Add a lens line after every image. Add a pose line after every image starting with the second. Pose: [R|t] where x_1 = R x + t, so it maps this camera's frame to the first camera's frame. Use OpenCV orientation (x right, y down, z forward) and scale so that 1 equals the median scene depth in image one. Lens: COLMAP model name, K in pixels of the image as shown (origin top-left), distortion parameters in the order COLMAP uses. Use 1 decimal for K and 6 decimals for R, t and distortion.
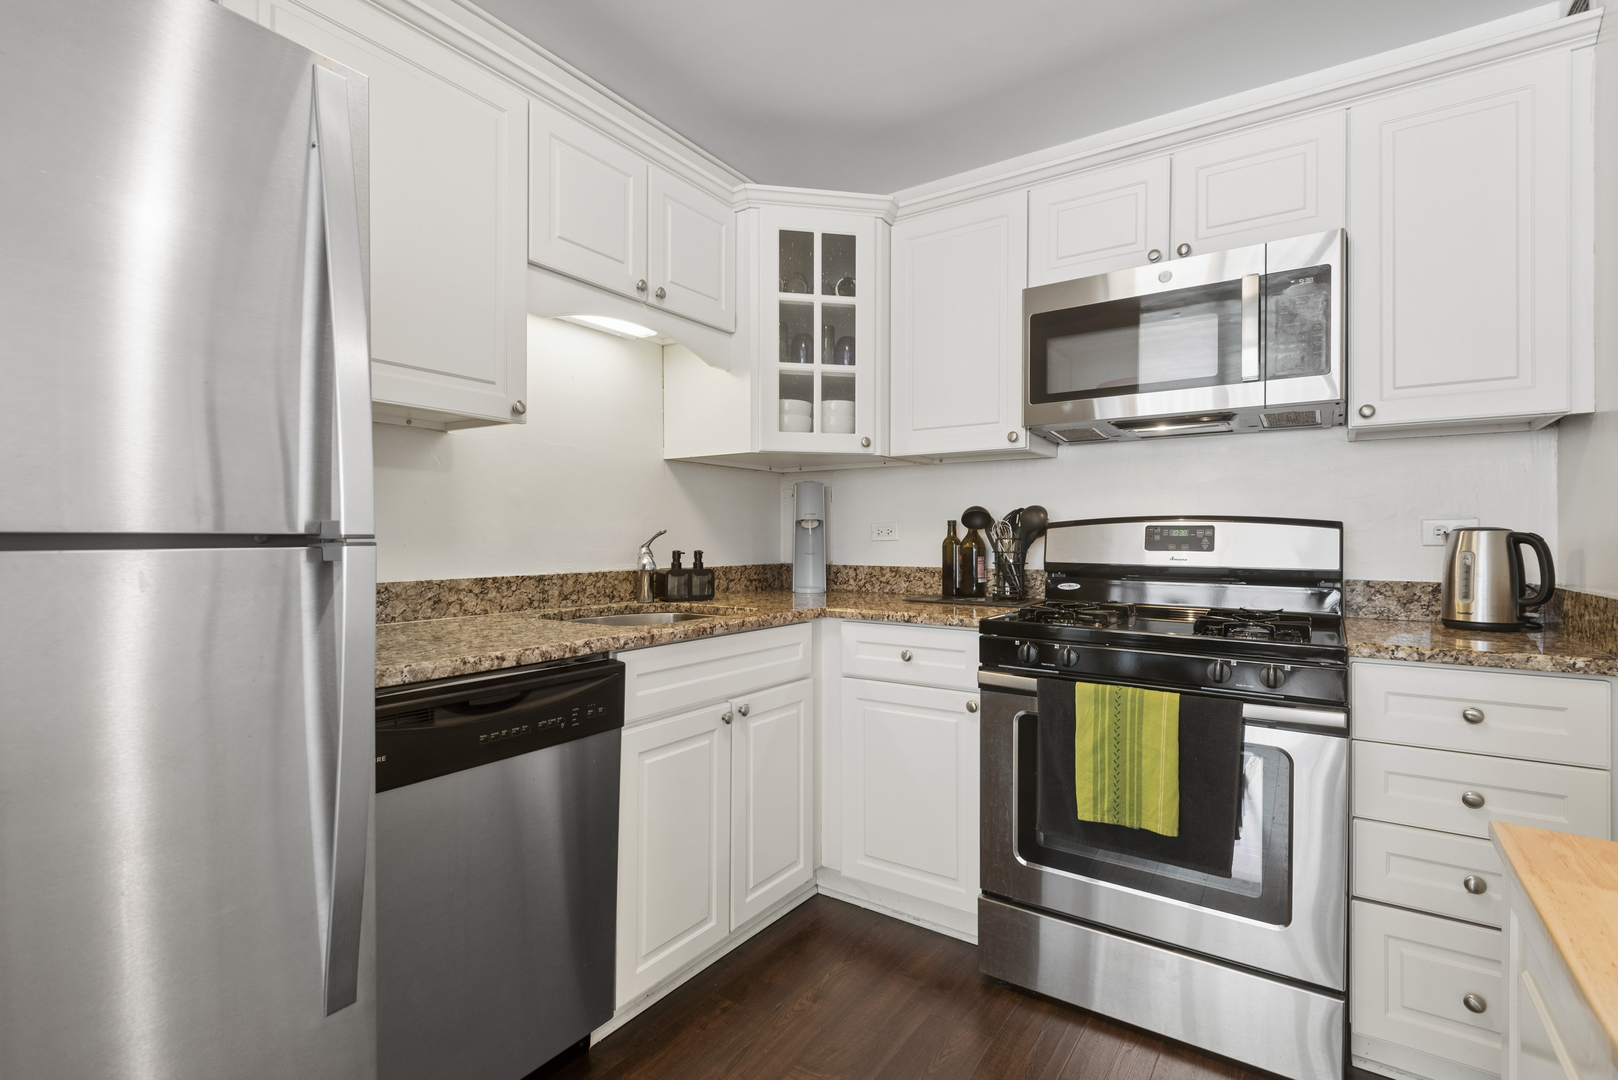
lens RADIAL K [[748.7, 0, 803.3], [0, 748.7, 541.9], [0, 0, 1]] dist [0.034486, -0.022529]
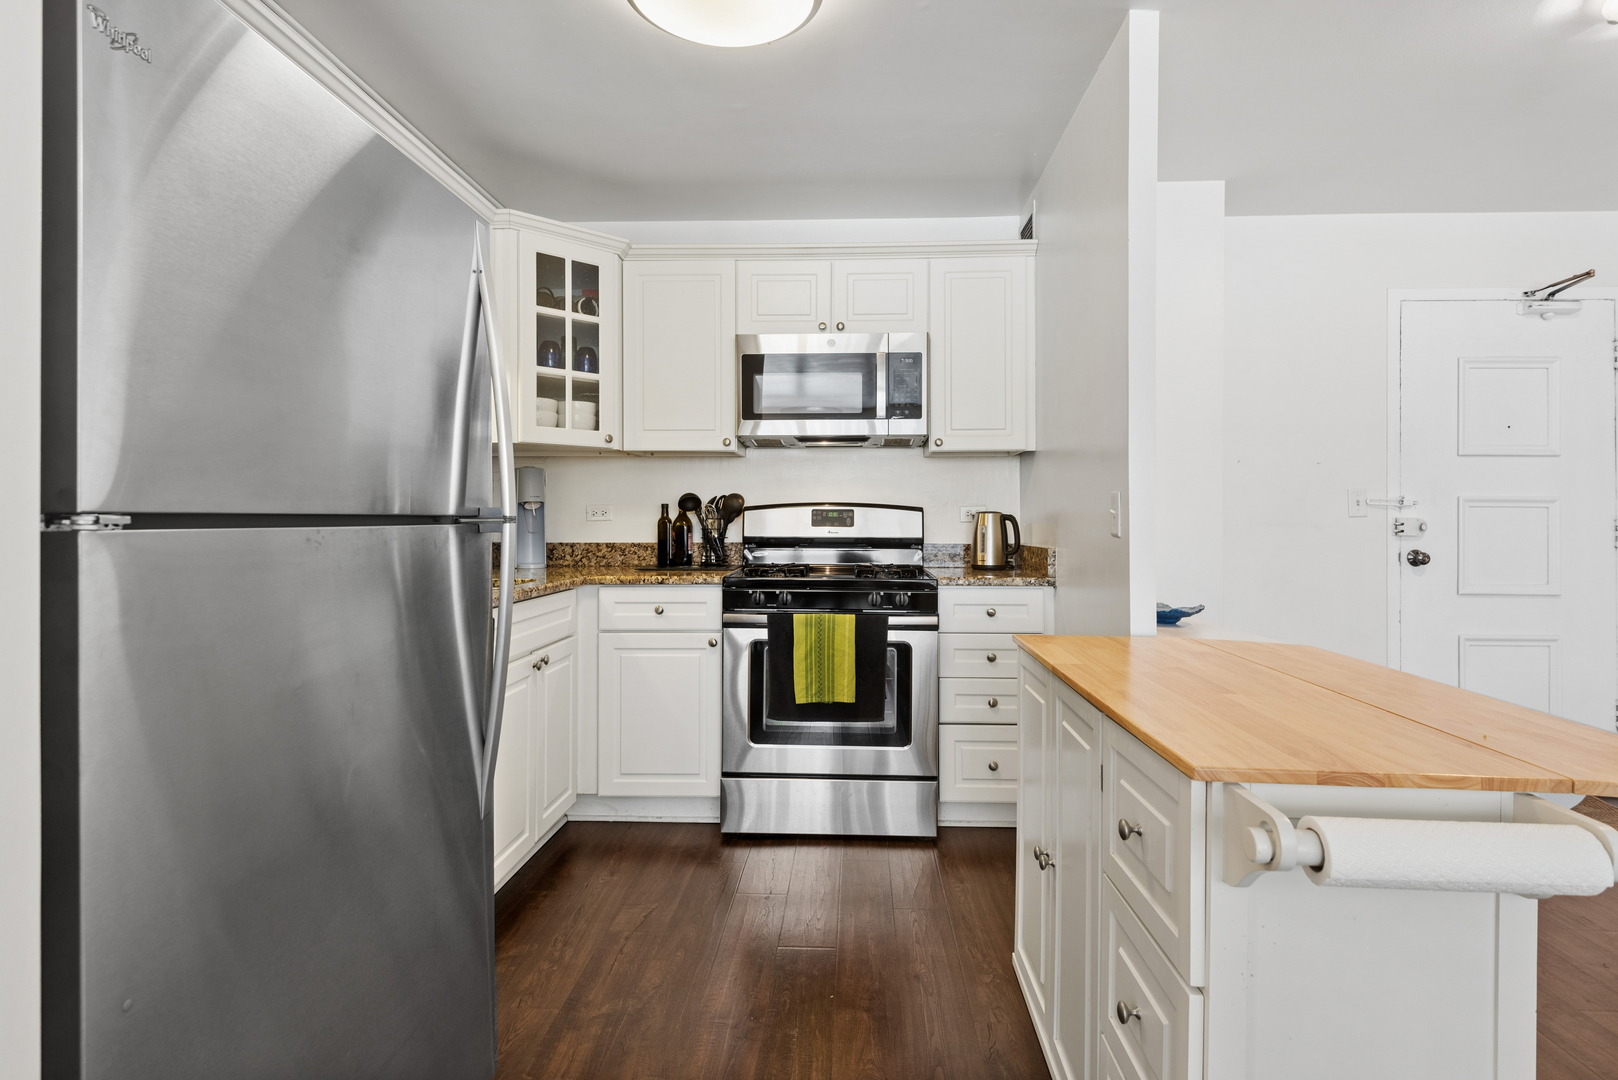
lens RADIAL K [[831.2, 0, 812.3], [0, 831.2, 517.5], [0, 0, 1]] dist [0.023855, -0.000163]
pose [[0.849111, -0.000741, 0.528214, -0.378909], [0.004537, 0.999972, -0.005890, 0.003289], [-0.528195, 0.007398, 0.849091, -0.337456]]
